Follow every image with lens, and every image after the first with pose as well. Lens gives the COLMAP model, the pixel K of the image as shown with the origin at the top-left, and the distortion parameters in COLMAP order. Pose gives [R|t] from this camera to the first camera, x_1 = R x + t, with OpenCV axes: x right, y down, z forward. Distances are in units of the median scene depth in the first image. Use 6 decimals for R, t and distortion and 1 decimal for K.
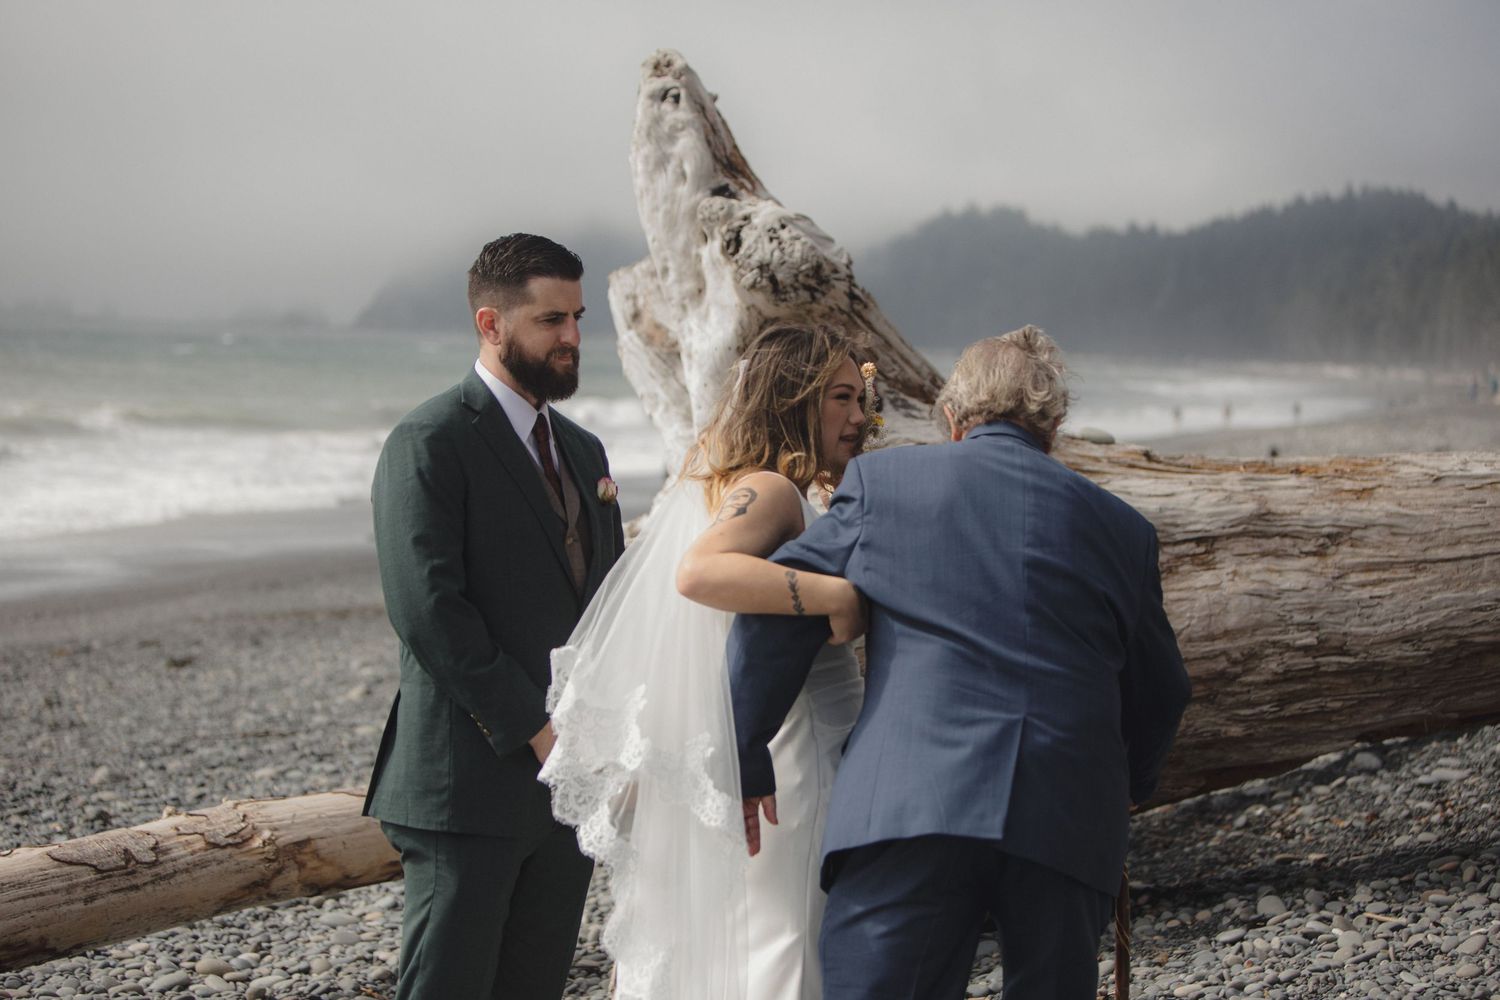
lens RADIAL K [[3146.3, 0, 578.2], [0, 3146.3, 503.4], [0, 0, 1]] dist [-0.208386, -0.391764]
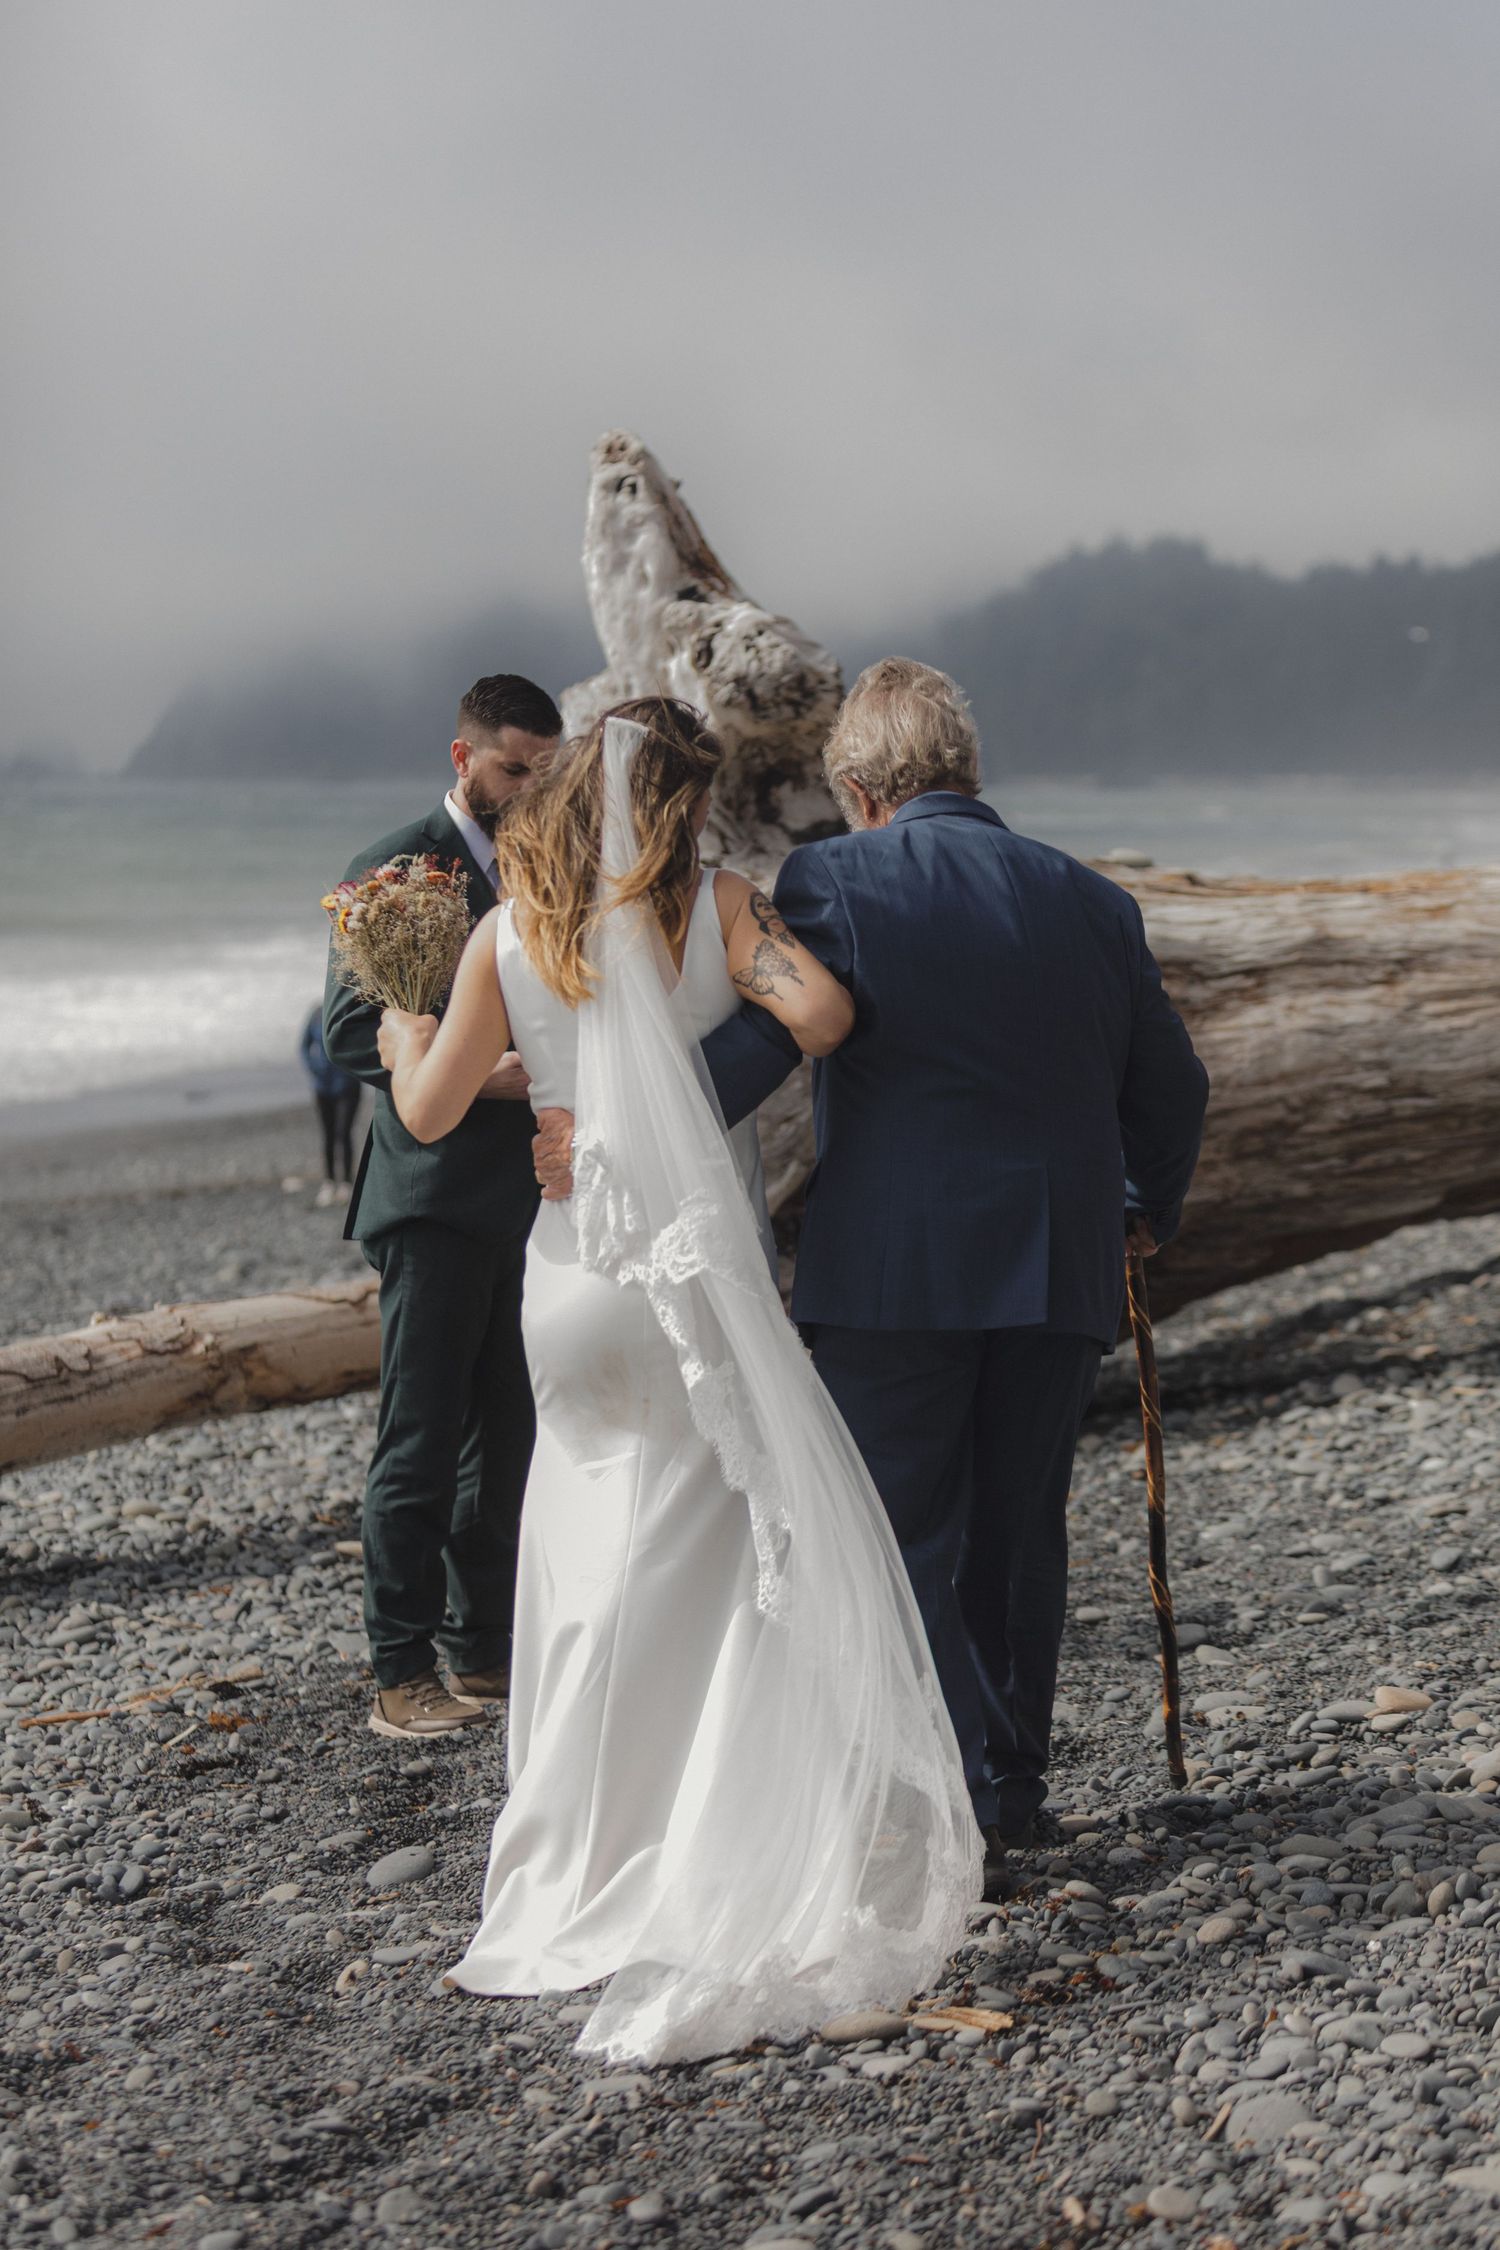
lens RADIAL K [[5101.0, 0, 590.0], [0, 5101.0, 1356.3], [0, 0, 1]] dist [-0.038202, -0.090903]
pose [[0.999044, -0.040972, 0.015237, -0.012297], [0.039974, 0.997345, 0.060864, 0.024832], [-0.017690, -0.060196, 0.998030, -0.433948]]
